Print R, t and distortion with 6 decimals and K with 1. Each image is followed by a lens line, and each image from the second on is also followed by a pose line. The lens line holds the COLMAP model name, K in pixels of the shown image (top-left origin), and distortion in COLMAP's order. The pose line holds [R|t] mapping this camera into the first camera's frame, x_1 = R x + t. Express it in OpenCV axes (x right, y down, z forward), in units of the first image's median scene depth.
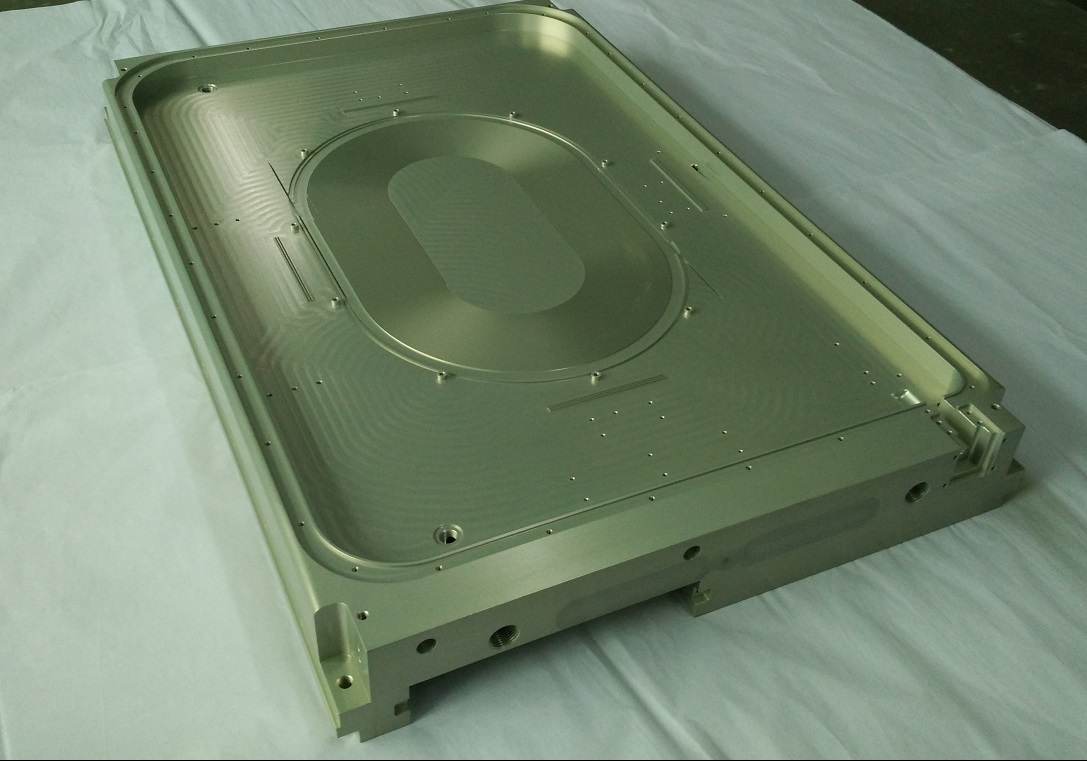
lens RADIAL K [[1157.1, 0, 480.5], [0, 1157.1, 376.6], [0, 0, 1]] dist [0.022791, 0.000208]
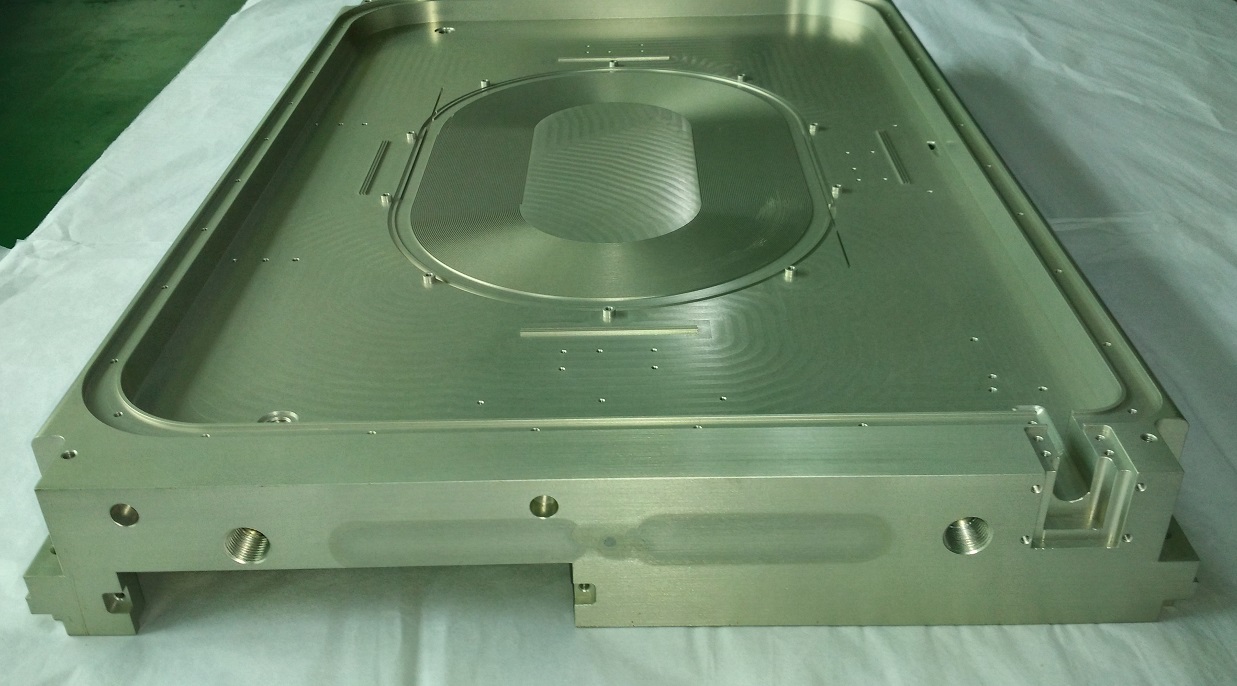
lens RADIAL K [[1191.3, 0, 549.8], [0, 1191.3, 343.1], [0, 0, 1]] dist [-0.043656, 0.016044]
pose [[0.902980, 0.179047, -0.390600, 0.275738], [-0.238837, 0.964824, -0.109871, 0.084625], [0.357188, 0.192501, 0.913980, 0.221878]]
